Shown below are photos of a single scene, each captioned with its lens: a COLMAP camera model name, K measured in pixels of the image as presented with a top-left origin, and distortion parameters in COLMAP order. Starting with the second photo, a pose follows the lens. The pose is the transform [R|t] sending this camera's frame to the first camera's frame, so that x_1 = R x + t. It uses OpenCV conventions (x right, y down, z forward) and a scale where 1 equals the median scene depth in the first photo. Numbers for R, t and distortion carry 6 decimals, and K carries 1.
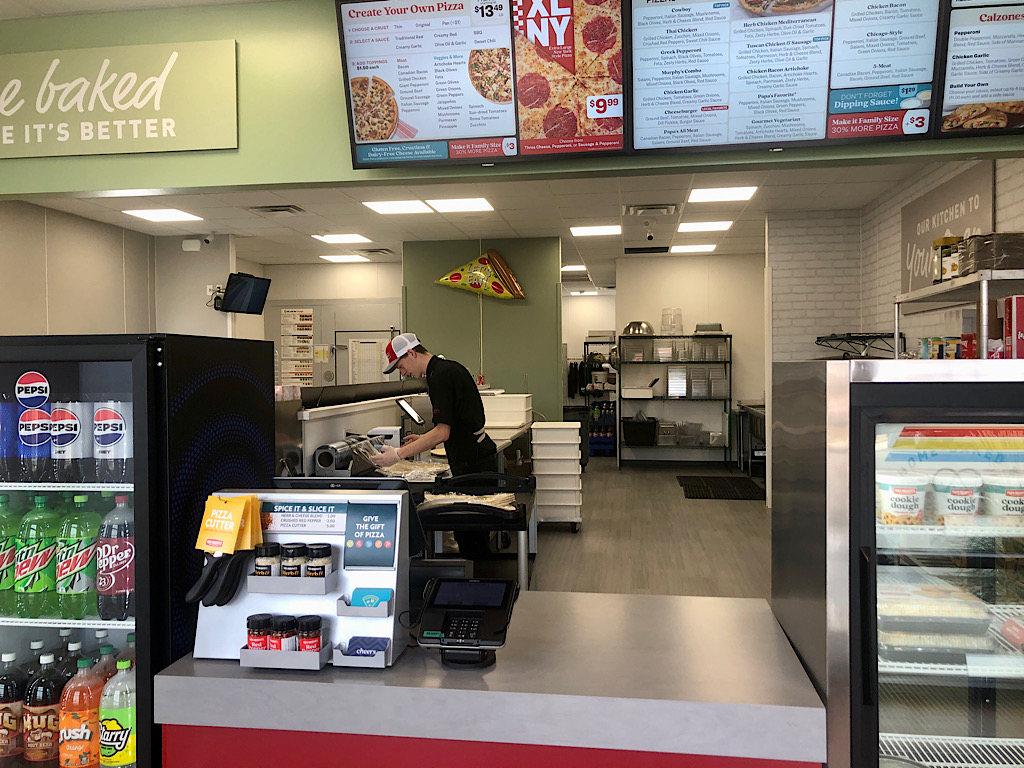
lens RADIAL K [[821.3, 0, 512.0], [0, 821.3, 384.0], [0, 0, 1]] dist [0.028629, -0.012509]
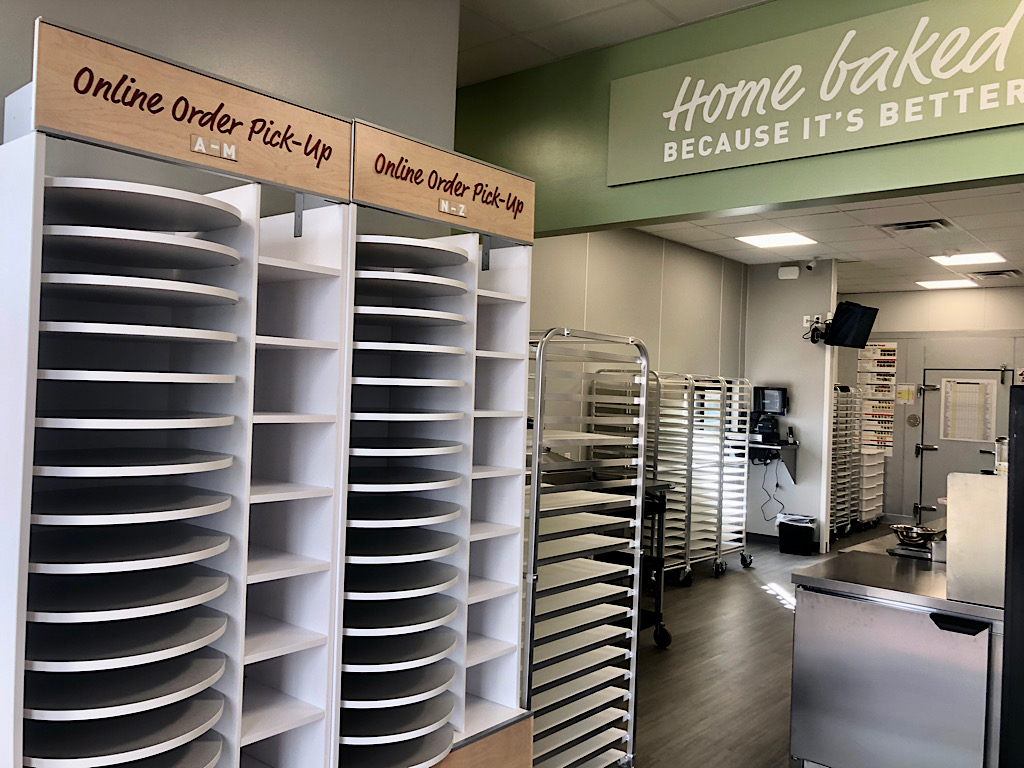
lens RADIAL K [[835.1, 0, 553.1], [0, 835.1, 381.6], [0, 0, 1]] dist [0.034660, -0.007765]
pose [[0.863155, 0.036592, -0.503612, -0.157734], [-0.058592, 0.997892, -0.027917, -0.005200], [0.501528, 0.053604, 0.863479, 0.070249]]
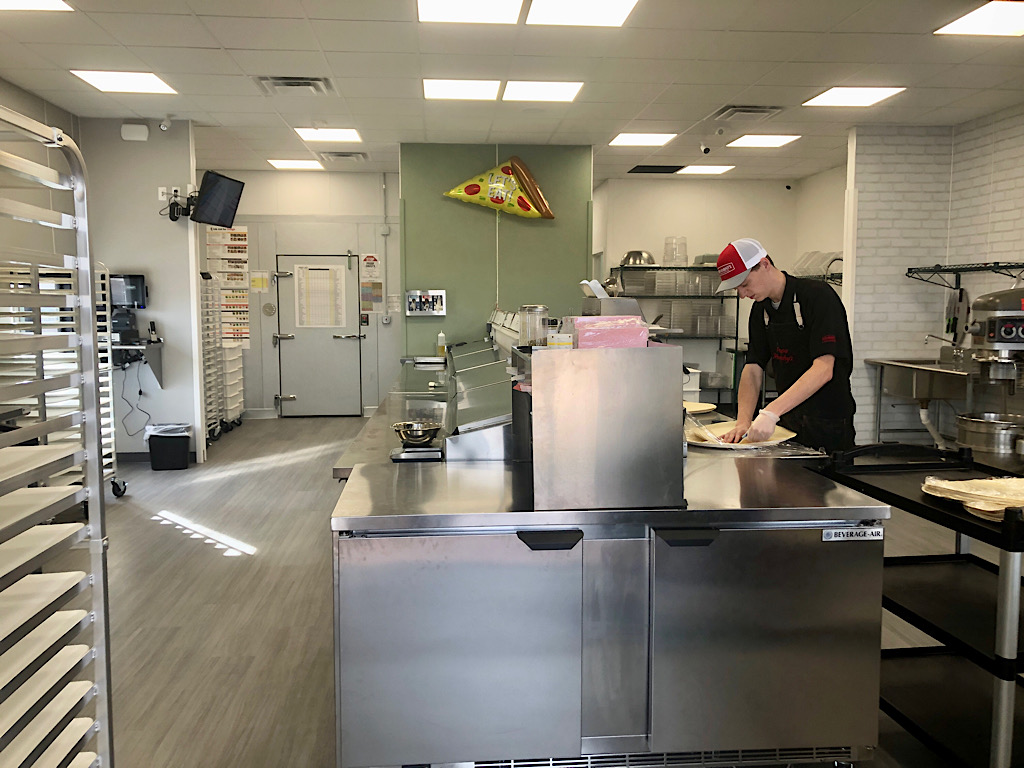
lens RADIAL K [[825.0, 0, 502.5], [0, 825.0, 379.9], [0, 0, 1]] dist [0.005024, -0.000440]
pose [[0.976181, -0.011253, 0.216664, -0.257132], [-0.003839, 0.997602, 0.069109, 0.004199], [-0.216922, -0.068295, 0.973797, 0.201241]]
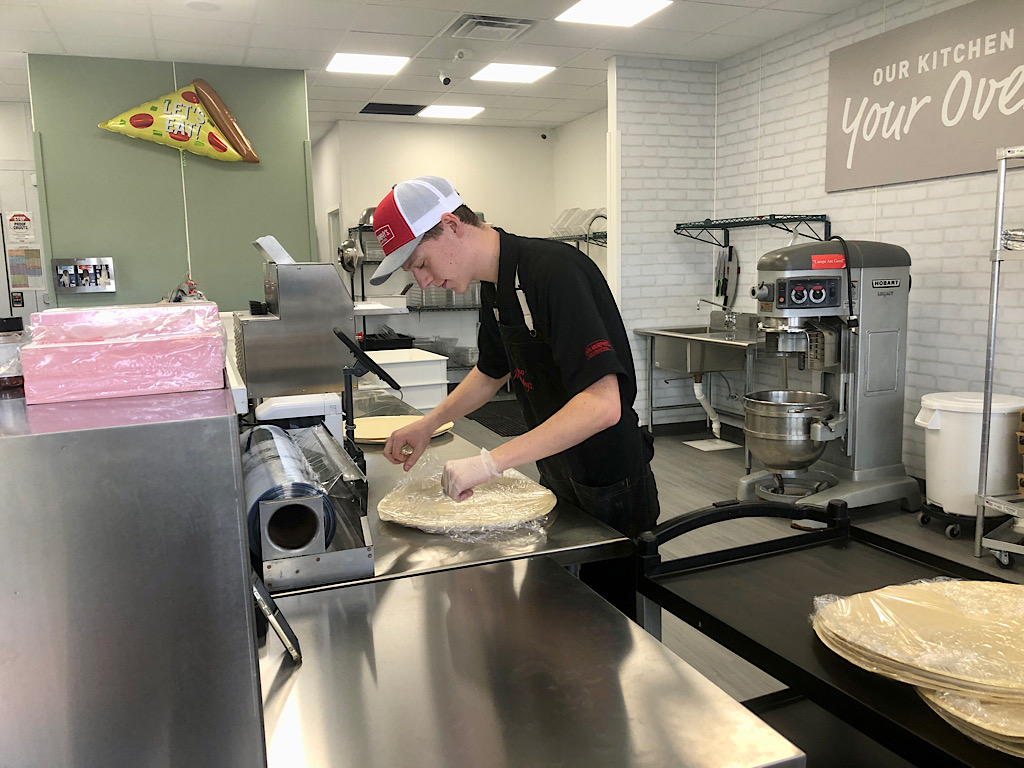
lens RADIAL K [[826.6, 0, 507.9], [0, 826.6, 388.3], [0, 0, 1]] dist [0.076677, -0.172457]
pose [[0.878820, -0.077769, 0.470774, -0.160115], [0.023169, 0.992420, 0.120692, -0.000001], [-0.476591, -0.095160, 0.873960, 0.353189]]
